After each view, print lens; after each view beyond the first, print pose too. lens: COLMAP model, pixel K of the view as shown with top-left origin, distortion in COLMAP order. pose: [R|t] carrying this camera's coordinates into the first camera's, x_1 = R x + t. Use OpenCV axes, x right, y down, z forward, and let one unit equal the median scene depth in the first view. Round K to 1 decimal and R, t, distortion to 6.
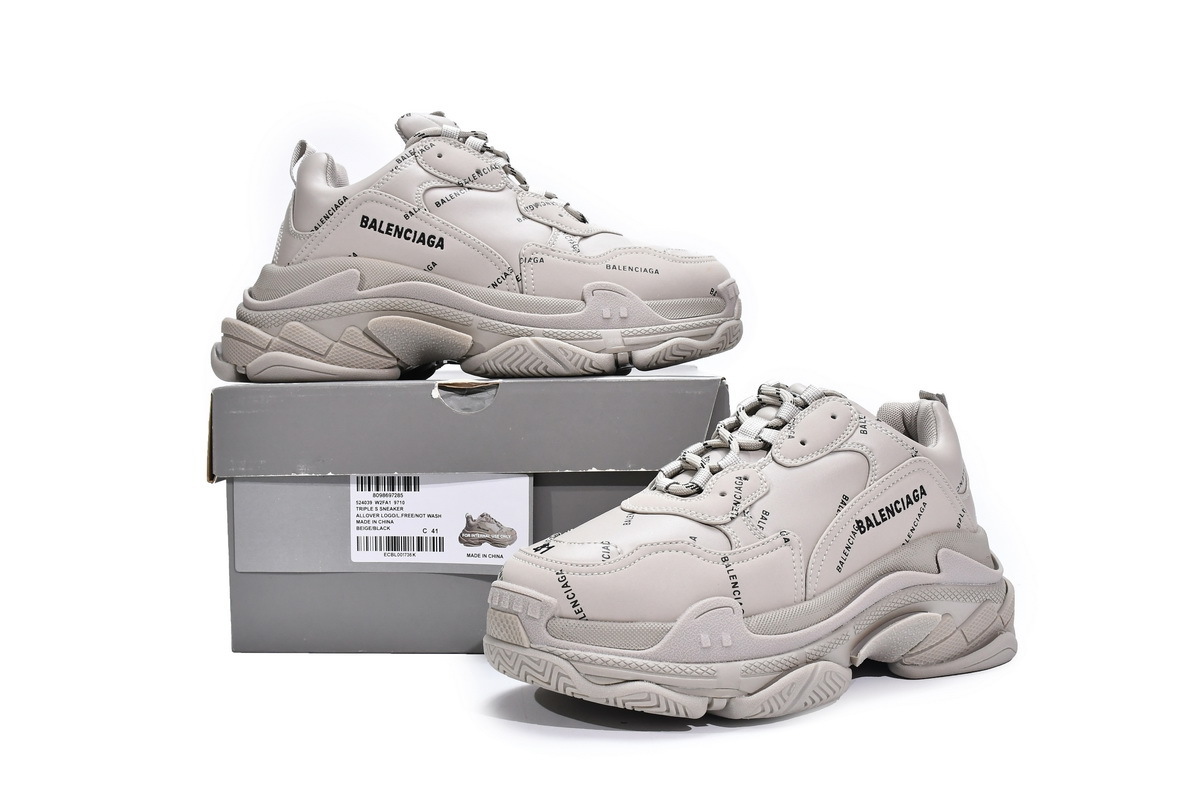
lens RADIAL K [[1226.2, 0, 601.9], [0, 1226.2, 399.4], [0, 0, 1]] dist [0.008441, 0.000000]
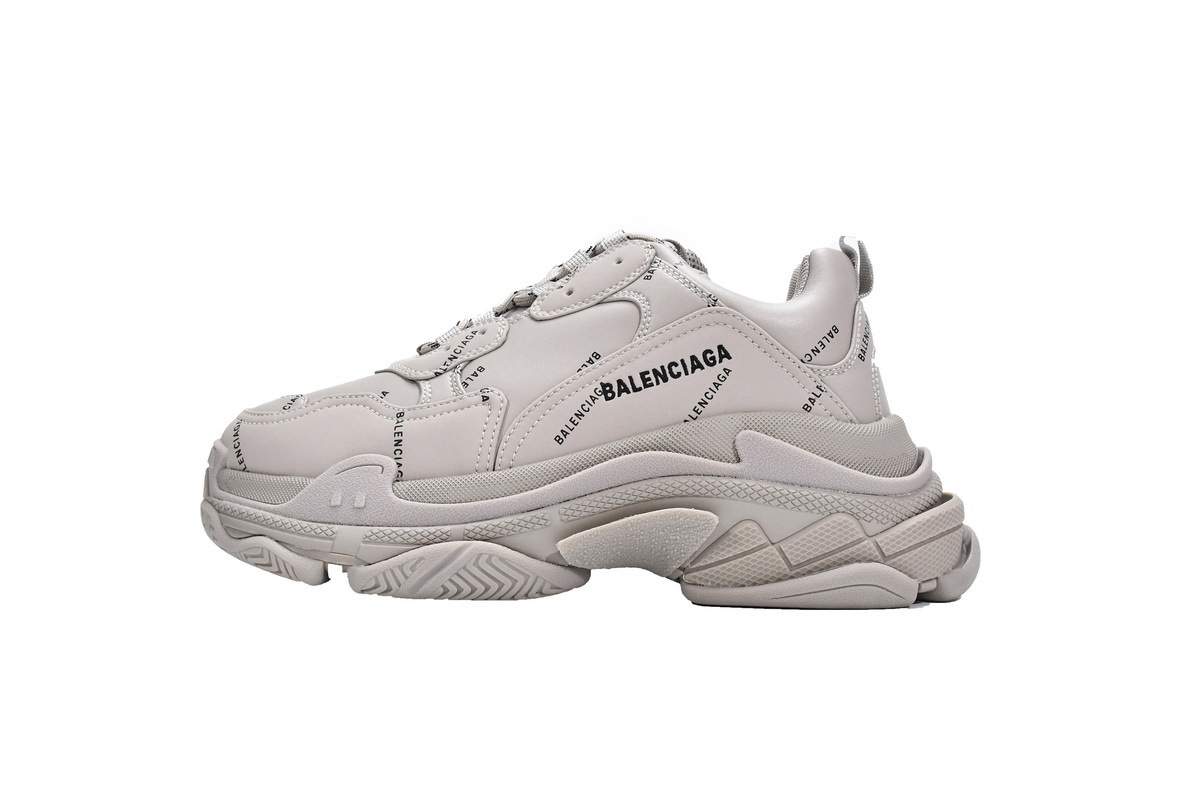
lens RADIAL K [[1334.2, 0, 599.8], [0, 1334.2, 401.7], [0, 0, 1]] dist [0.029245, 0.000000]
pose [[0.790740, -0.014982, -0.611969, 0.722544], [-0.030151, 0.997534, -0.063381, 0.163639], [0.611409, 0.068569, 0.788338, 0.330082]]
